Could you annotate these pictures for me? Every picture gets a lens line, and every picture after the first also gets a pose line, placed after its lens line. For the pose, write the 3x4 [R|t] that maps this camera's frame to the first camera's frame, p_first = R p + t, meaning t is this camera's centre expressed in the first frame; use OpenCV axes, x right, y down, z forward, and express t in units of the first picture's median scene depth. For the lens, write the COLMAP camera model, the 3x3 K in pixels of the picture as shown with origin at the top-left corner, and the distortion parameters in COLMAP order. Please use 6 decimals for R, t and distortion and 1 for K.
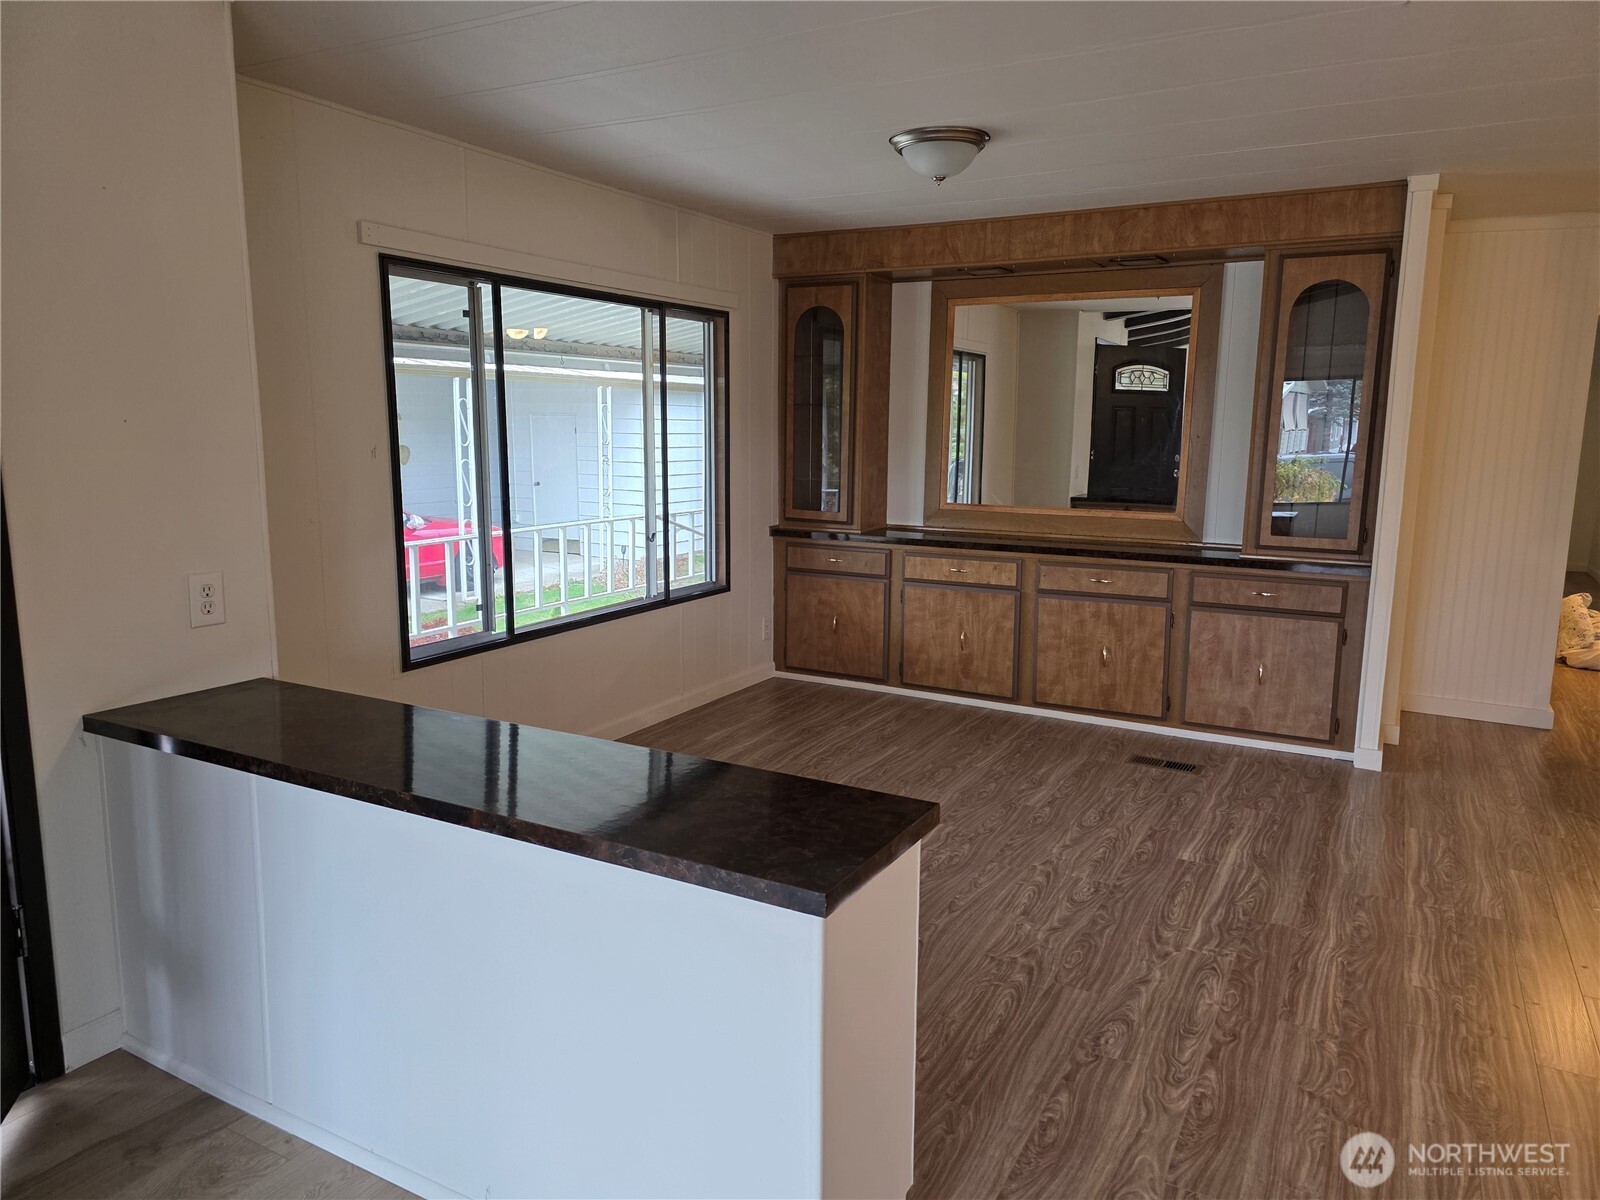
lens RADIAL K [[1061.9, 0, 787.7], [0, 1061.9, 605.0], [0, 0, 1]] dist [0.059075, -0.053556]
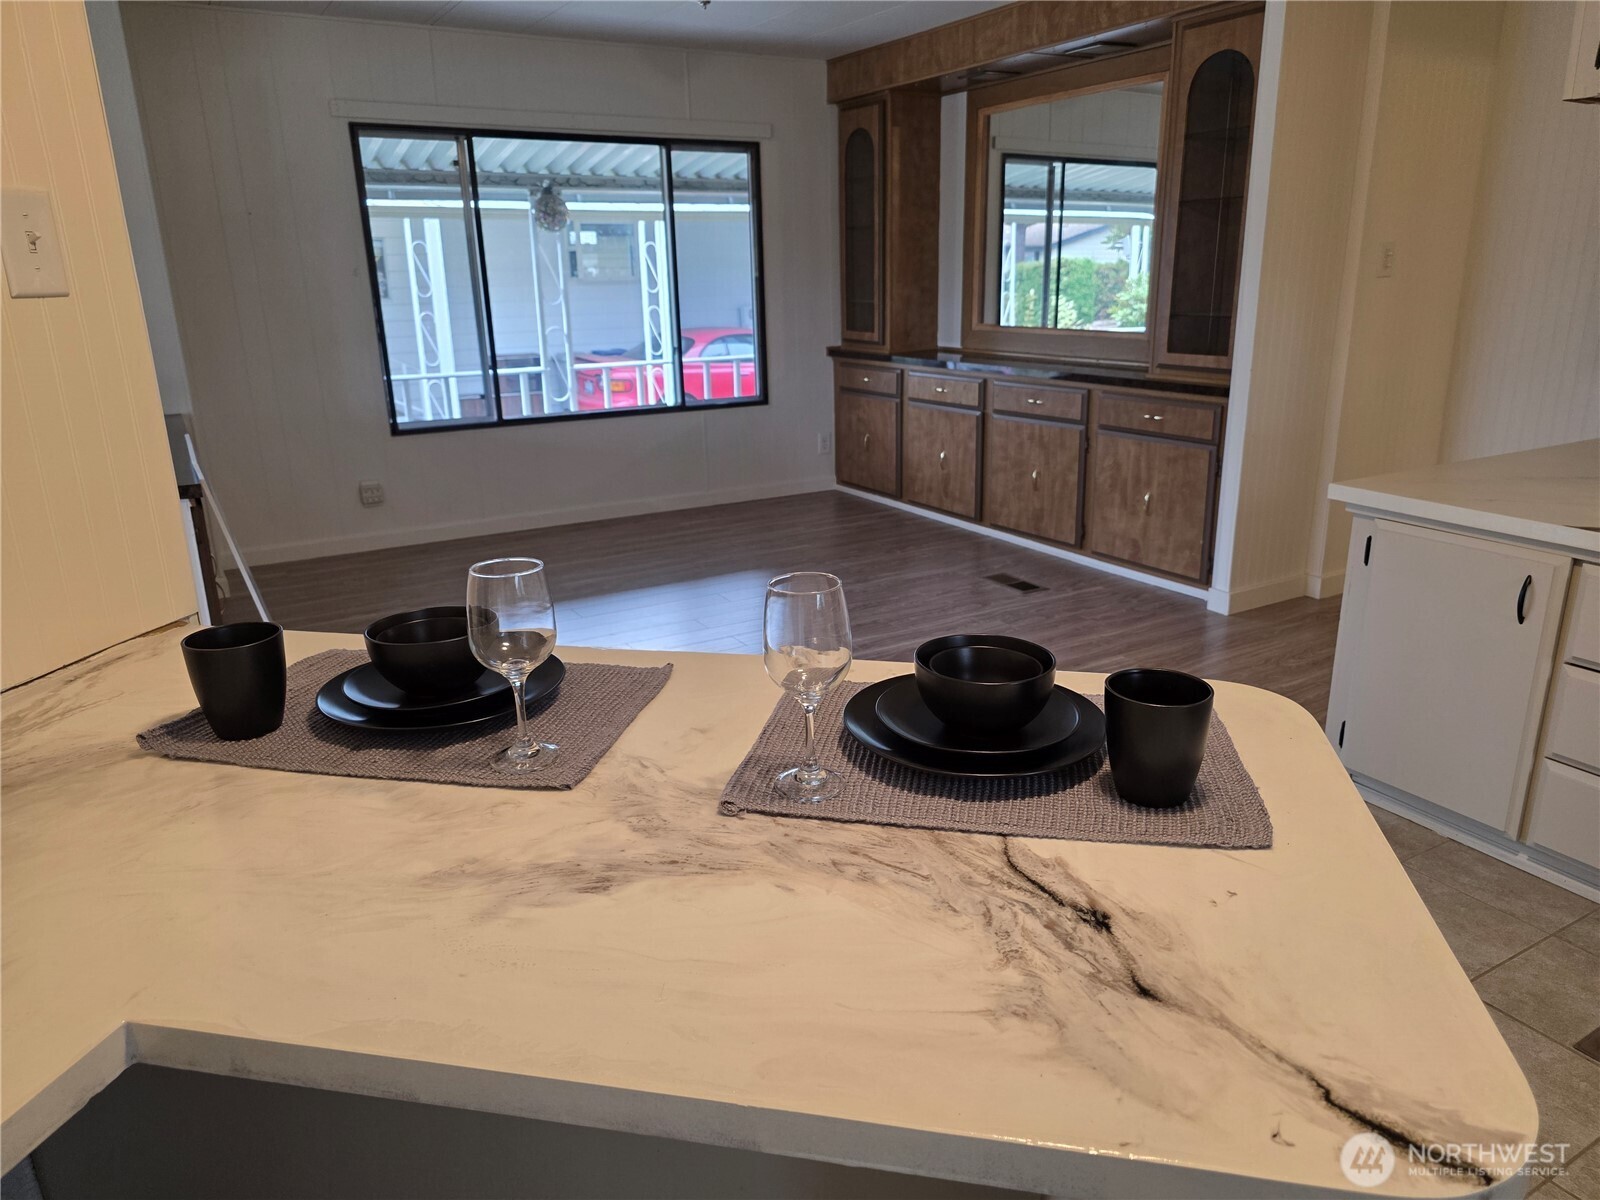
lens RADIAL K [[1061.9, 0, 793.8], [0, 1061.9, 598.6], [0, 0, 1]] dist [0.059075, -0.053556]
pose [[0.867191, 0.124508, -0.482159, 0.599938], [-0.061272, 0.987560, 0.144816, 0.027952], [0.494191, -0.096040, 0.864032, 0.026955]]
